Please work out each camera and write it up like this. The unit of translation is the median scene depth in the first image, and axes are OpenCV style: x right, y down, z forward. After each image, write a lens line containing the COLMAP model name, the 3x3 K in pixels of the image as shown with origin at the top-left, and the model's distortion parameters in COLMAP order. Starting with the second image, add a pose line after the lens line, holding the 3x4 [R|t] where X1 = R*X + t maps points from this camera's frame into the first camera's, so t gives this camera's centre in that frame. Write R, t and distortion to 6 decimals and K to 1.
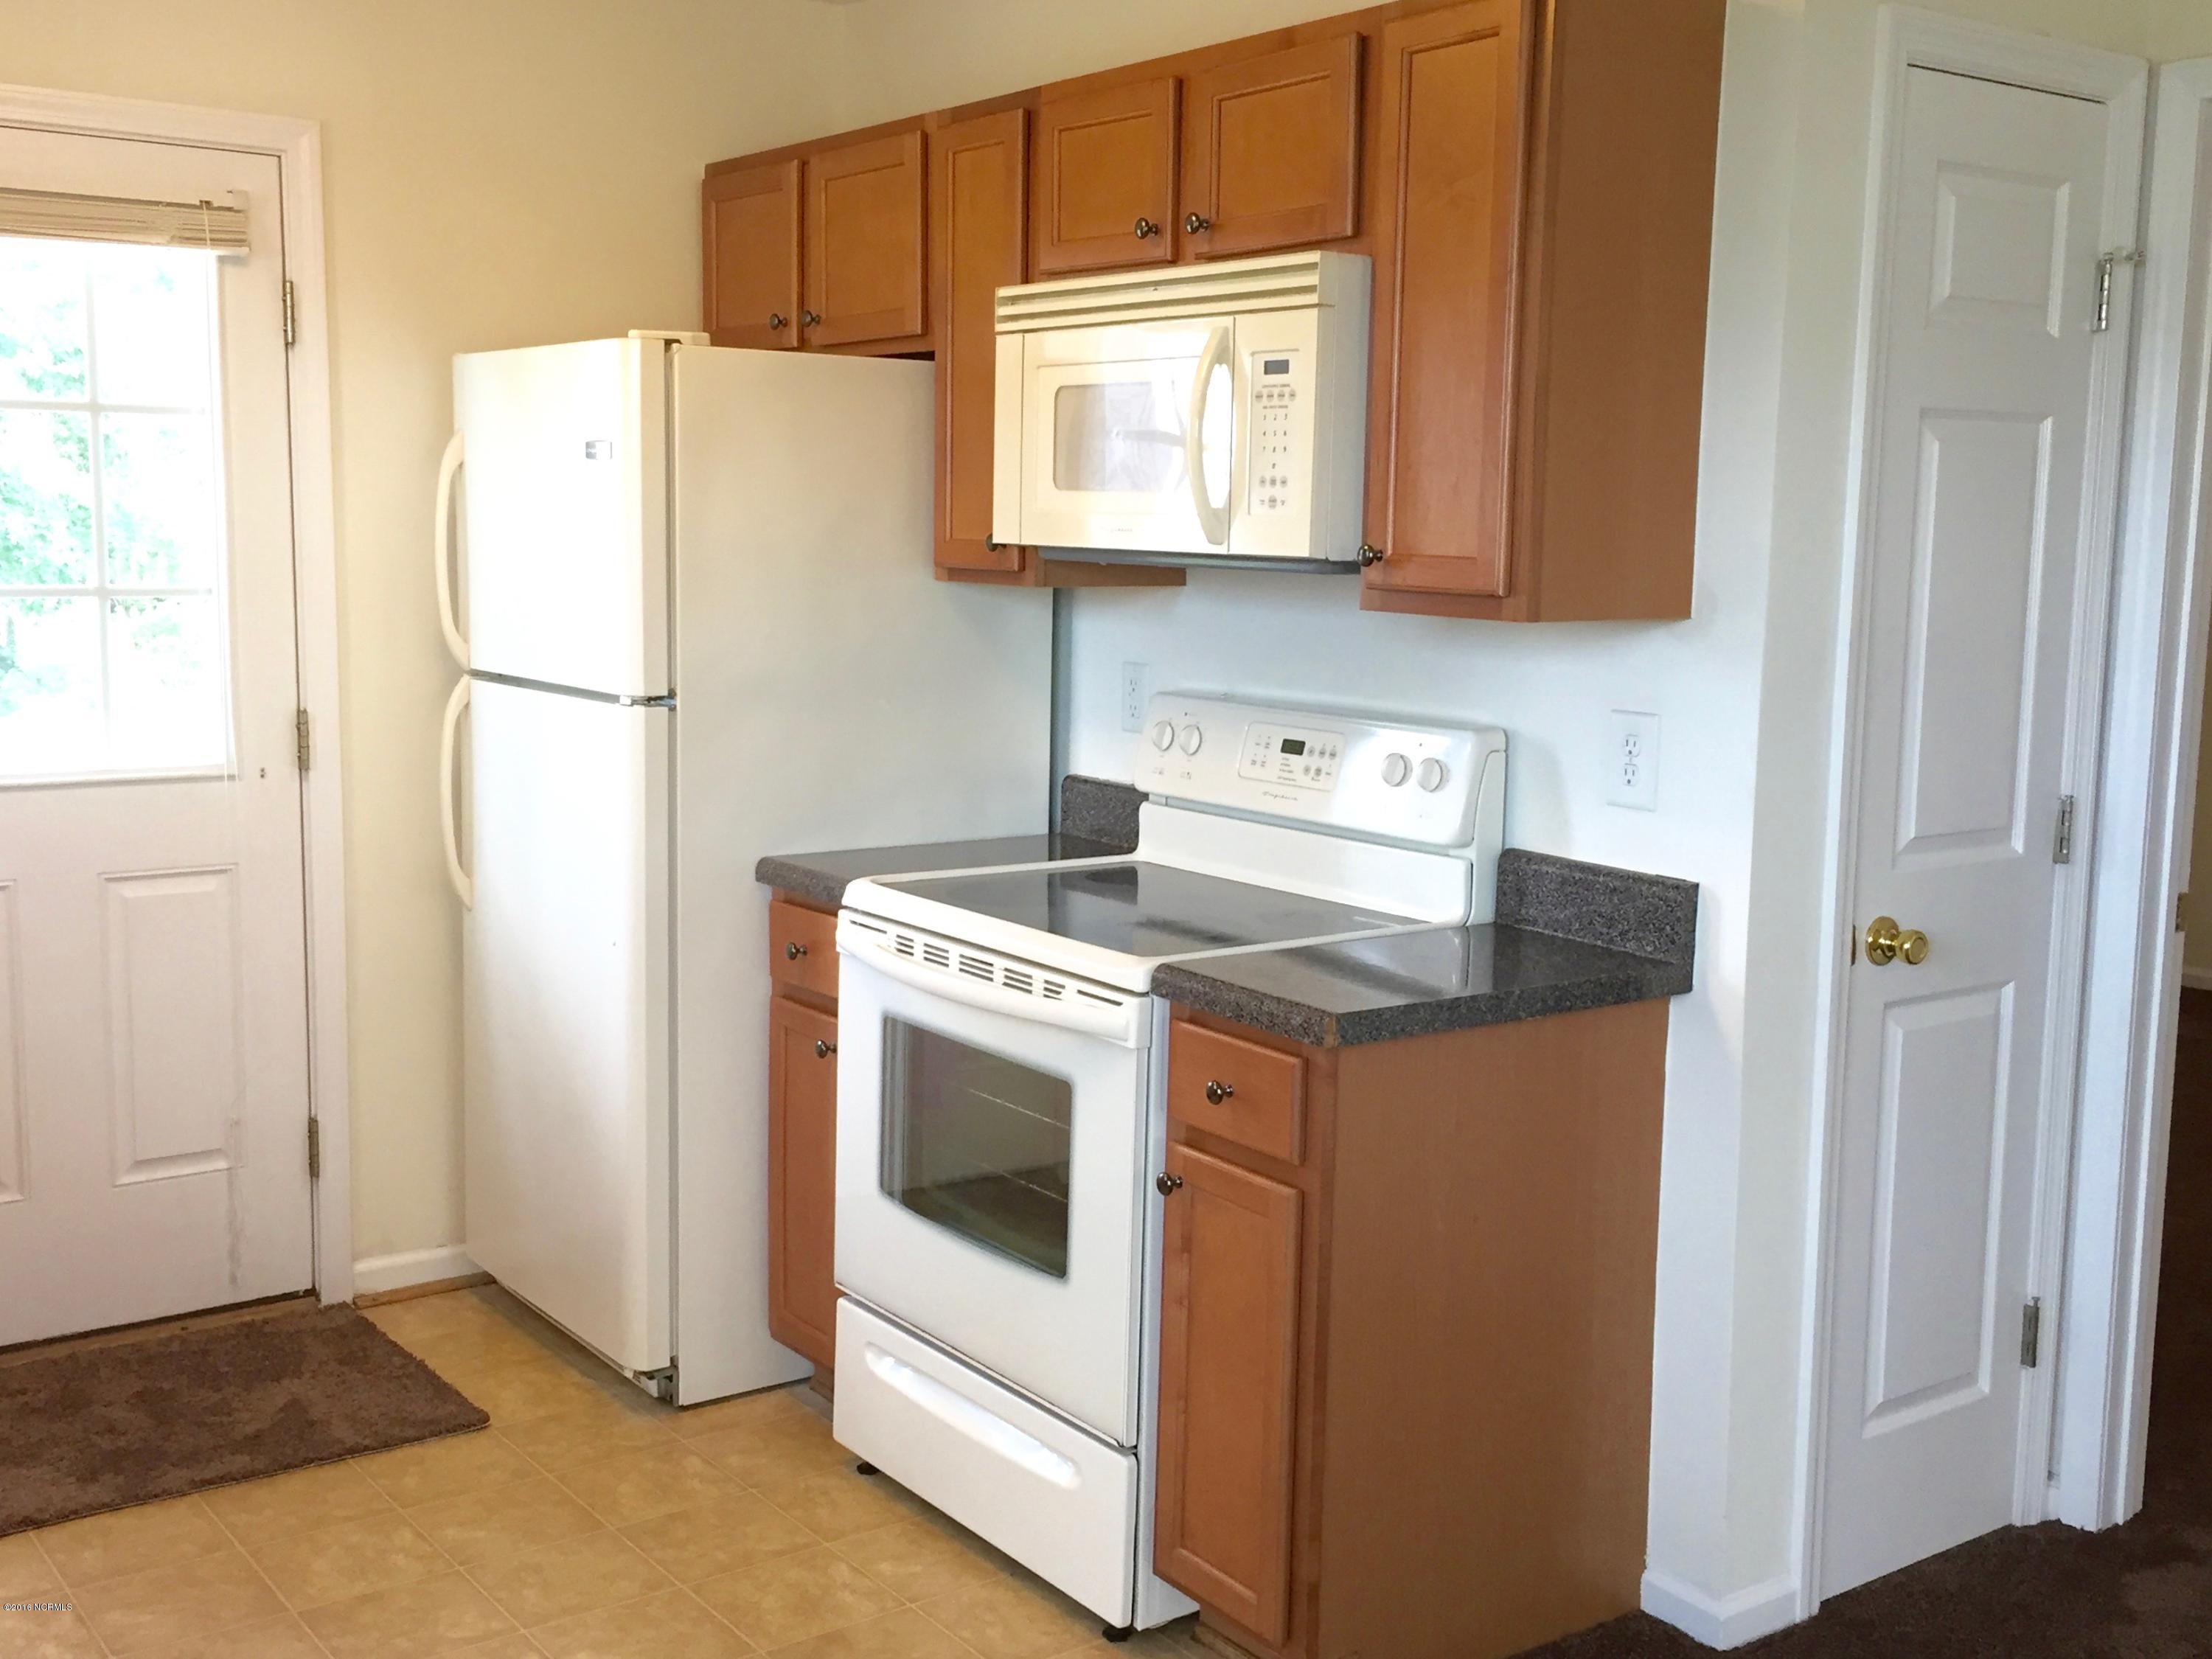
lens RADIAL K [[2331.6, 0, 1113.2], [0, 2331.6, 822.2], [0, 0, 1]] dist [0.053138, 0.000000]
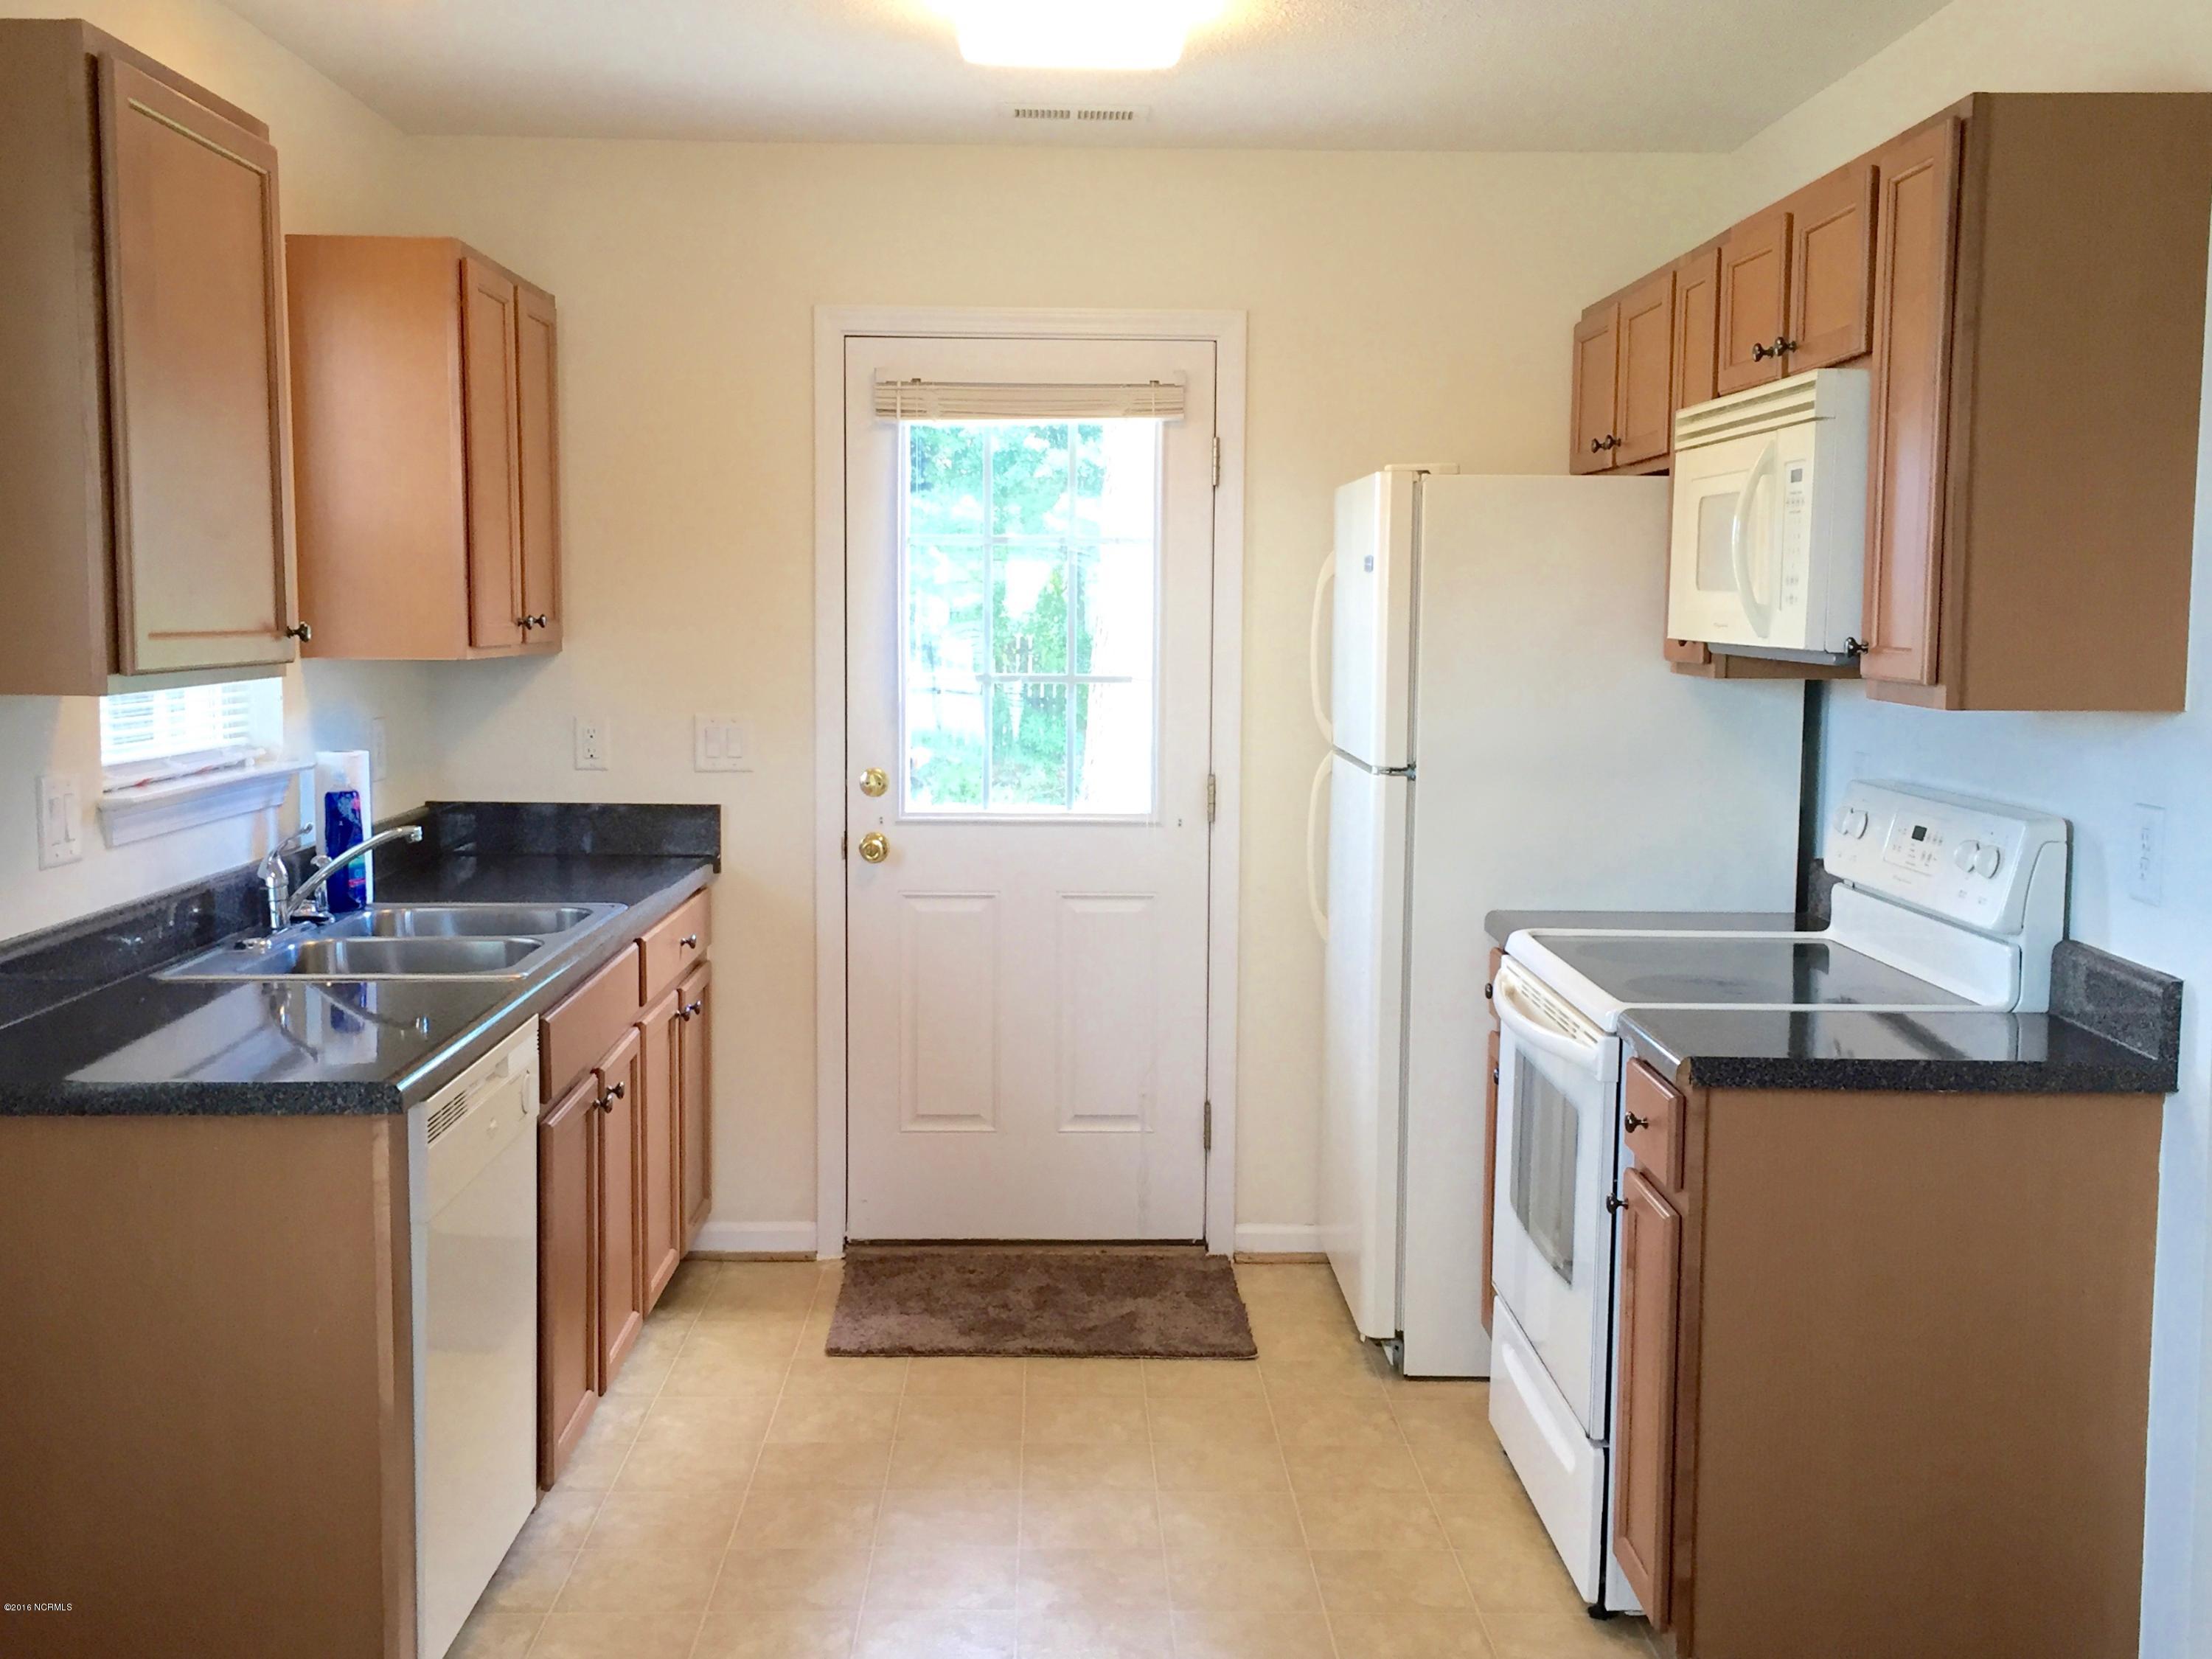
lens RADIAL K [[2331.6, 0, 1106.4], [0, 2331.6, 822.9], [0, 0, 1]] dist [0.053138, 0.000000]
pose [[0.816044, 0.044493, -0.576275, 0.370636], [-0.070063, 0.997295, -0.022216, 0.011315], [0.573728, 0.058504, 0.816954, -0.058306]]
